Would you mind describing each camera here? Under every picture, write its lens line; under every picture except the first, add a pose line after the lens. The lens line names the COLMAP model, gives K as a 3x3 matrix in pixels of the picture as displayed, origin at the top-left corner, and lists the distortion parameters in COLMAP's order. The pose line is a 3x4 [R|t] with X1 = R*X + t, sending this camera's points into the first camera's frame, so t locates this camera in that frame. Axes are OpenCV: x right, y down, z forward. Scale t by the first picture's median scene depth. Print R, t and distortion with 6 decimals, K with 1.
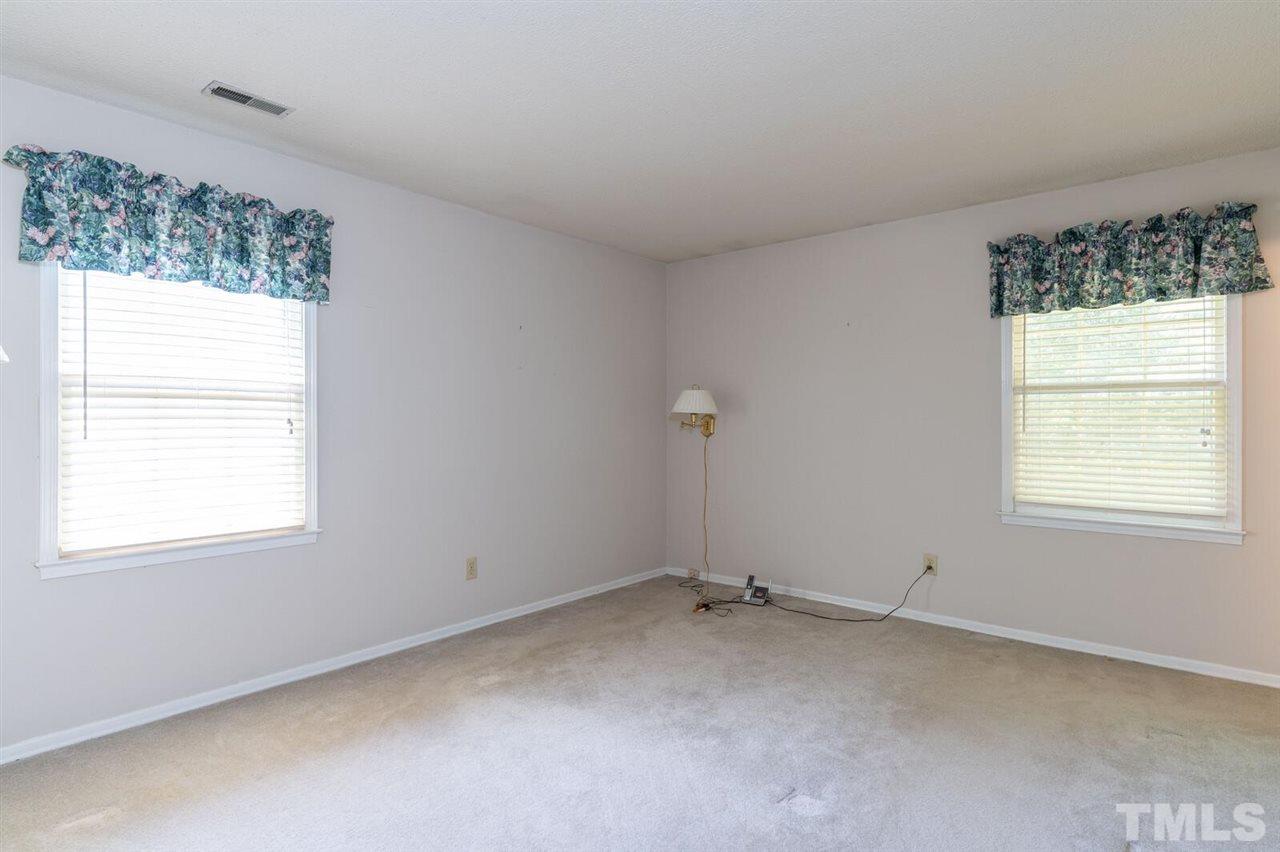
lens RADIAL K [[683.2, 0, 635.0], [0, 683.2, 418.3], [0, 0, 1]] dist [0.000350, 0.000641]
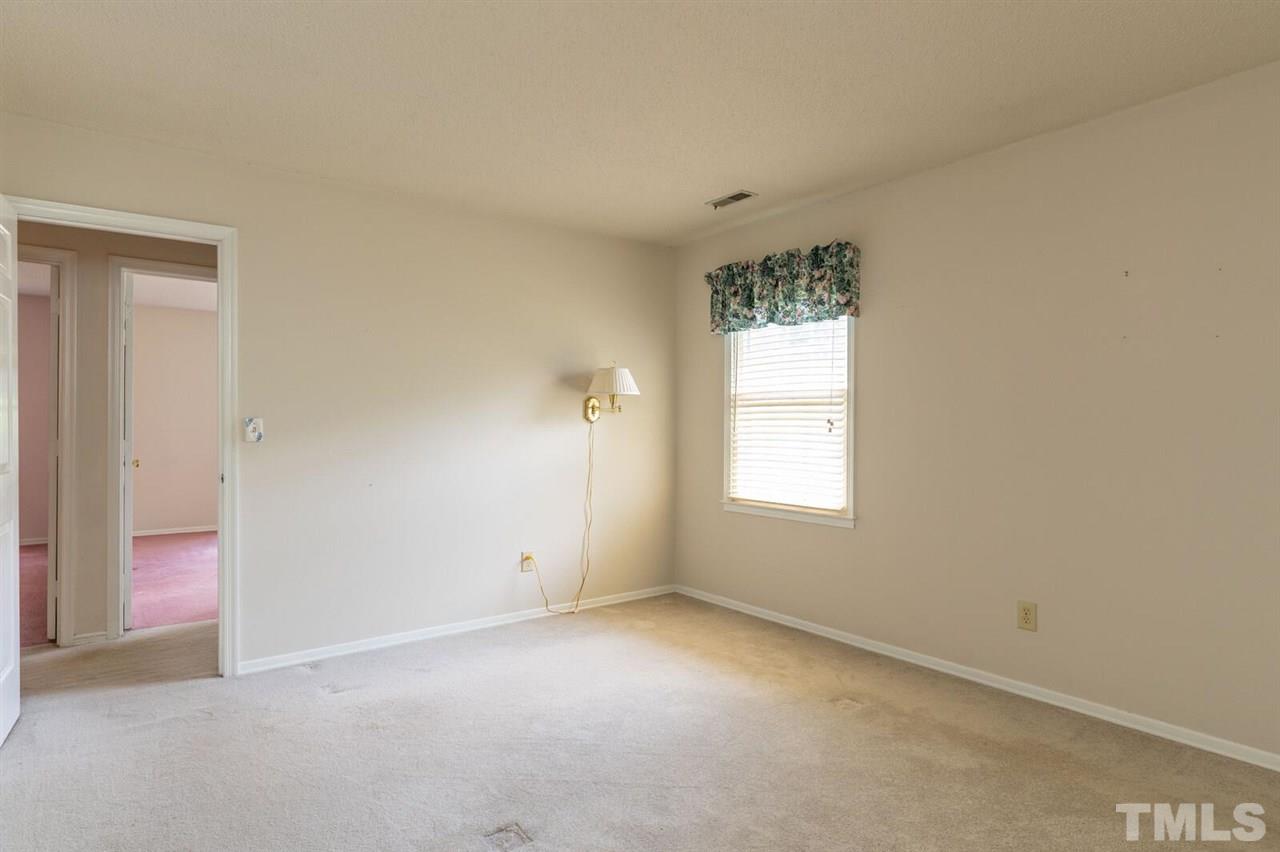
lens RADIAL K [[683.2, 0, 636.4], [0, 683.2, 429.4], [0, 0, 1]] dist [0.000350, 0.000641]
pose [[-0.209675, 0.002734, -0.977767, 0.770274], [-0.001957, 0.999993, 0.003216, 0.015886], [0.977769, 0.002587, -0.209668, 0.957395]]
